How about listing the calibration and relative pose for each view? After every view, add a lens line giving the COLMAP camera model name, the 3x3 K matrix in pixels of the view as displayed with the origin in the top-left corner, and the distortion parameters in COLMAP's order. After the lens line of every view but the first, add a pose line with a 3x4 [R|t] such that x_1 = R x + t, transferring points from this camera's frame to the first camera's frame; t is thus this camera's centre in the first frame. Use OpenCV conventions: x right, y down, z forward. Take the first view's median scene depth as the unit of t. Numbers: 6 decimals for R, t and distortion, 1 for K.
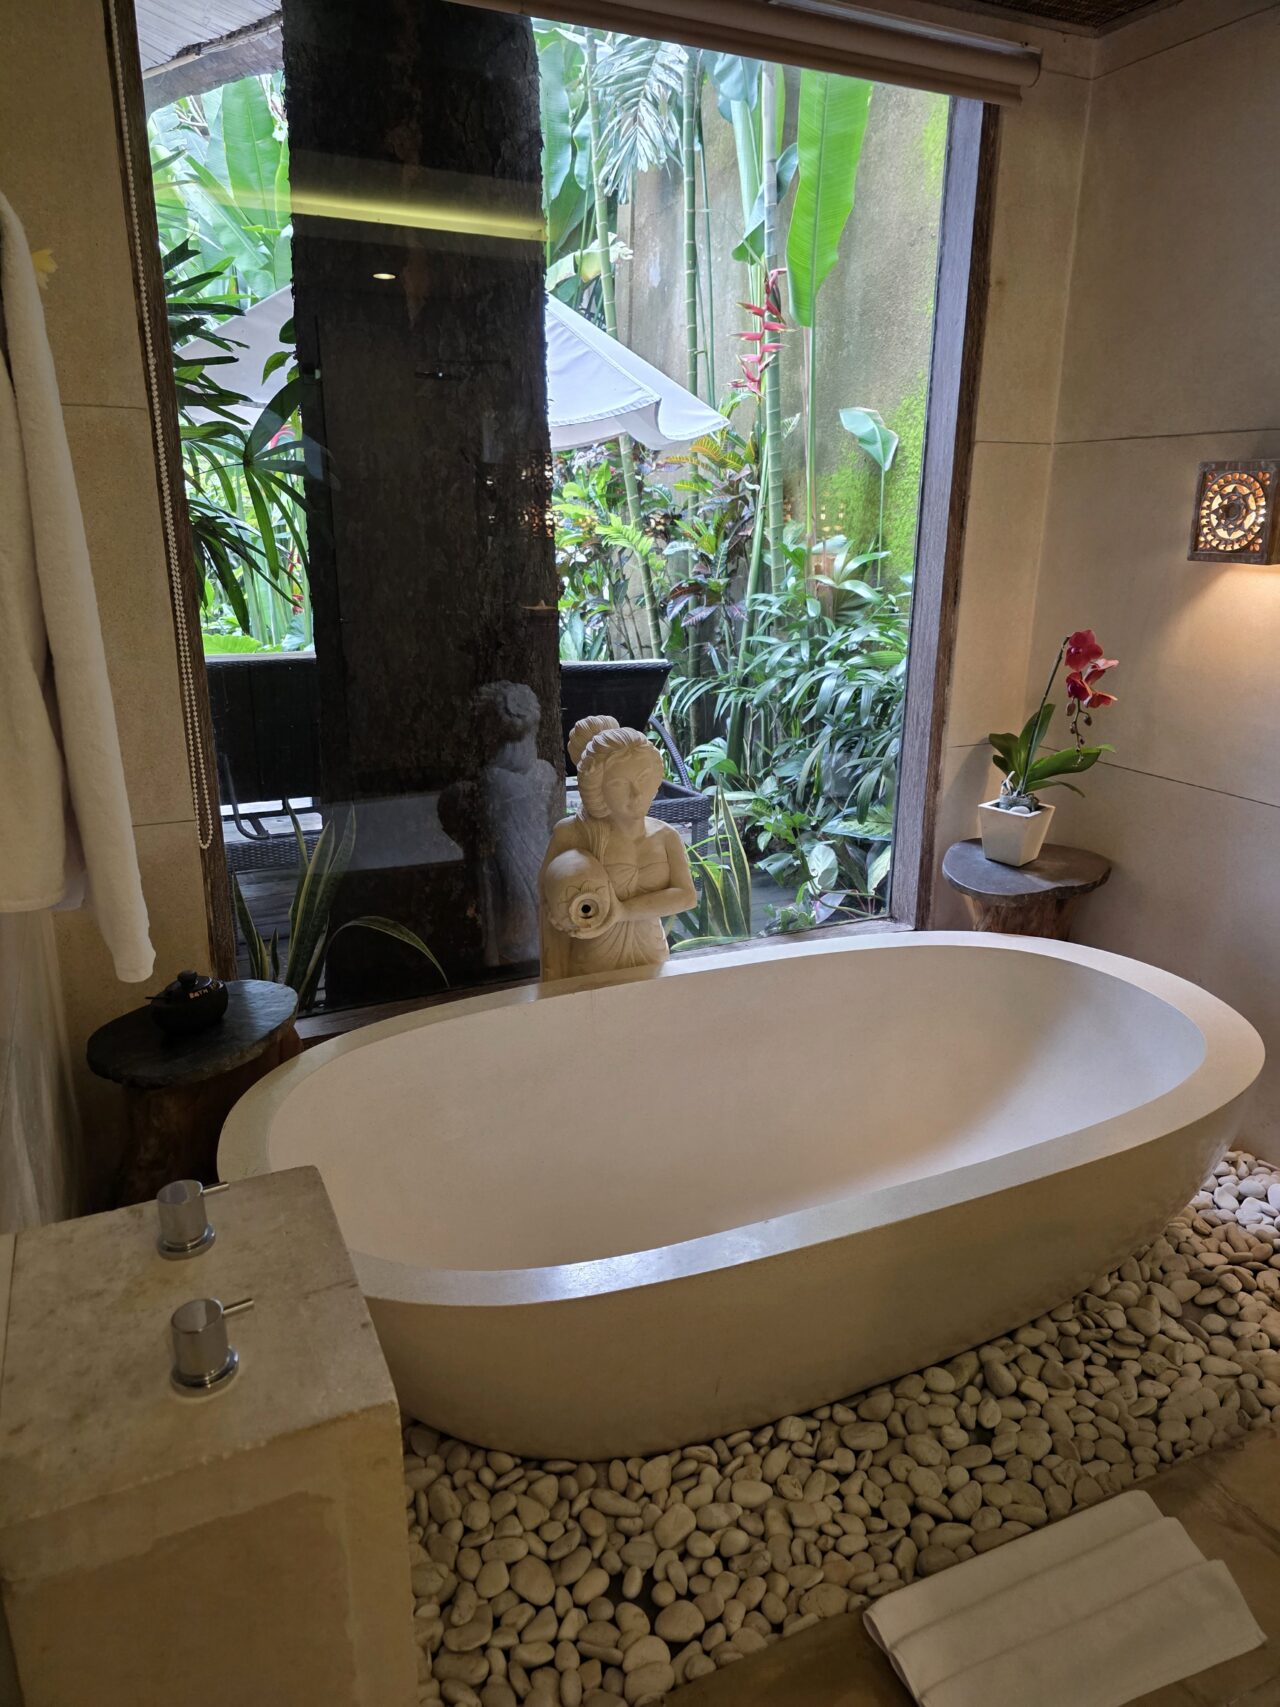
lens RADIAL K [[1155.8, 0, 637.5], [0, 1155.8, 854.7], [0, 0, 1]] dist [0.000029, -0.000770]
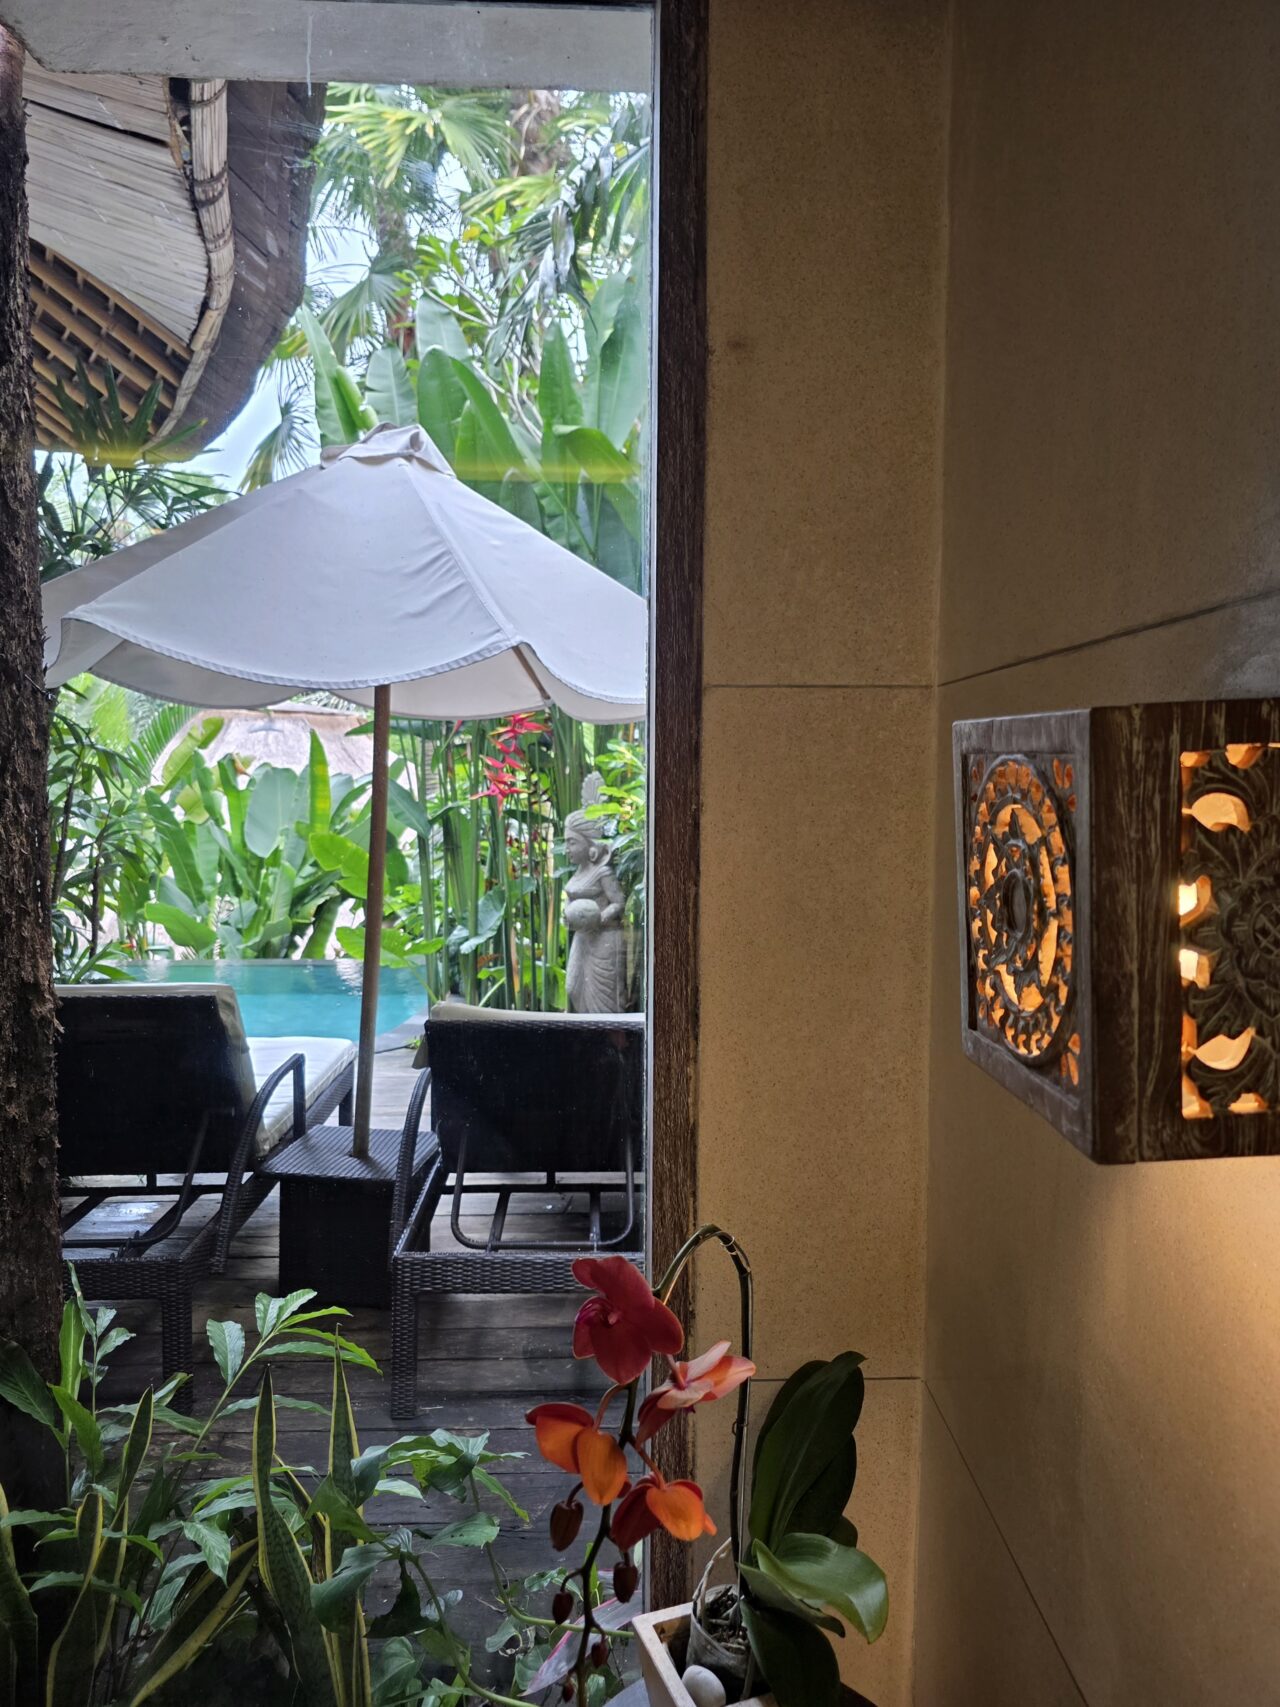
lens RADIAL K [[1155.8, 0, 639.4], [0, 1155.8, 850.5], [0, 0, 1]] dist [0.000029, -0.000770]
pose [[0.909807, 0.030557, -0.413906, 0.454170], [-0.123699, 0.971926, -0.200149, -0.206742], [0.396170, 0.233296, 0.888044, 0.617789]]
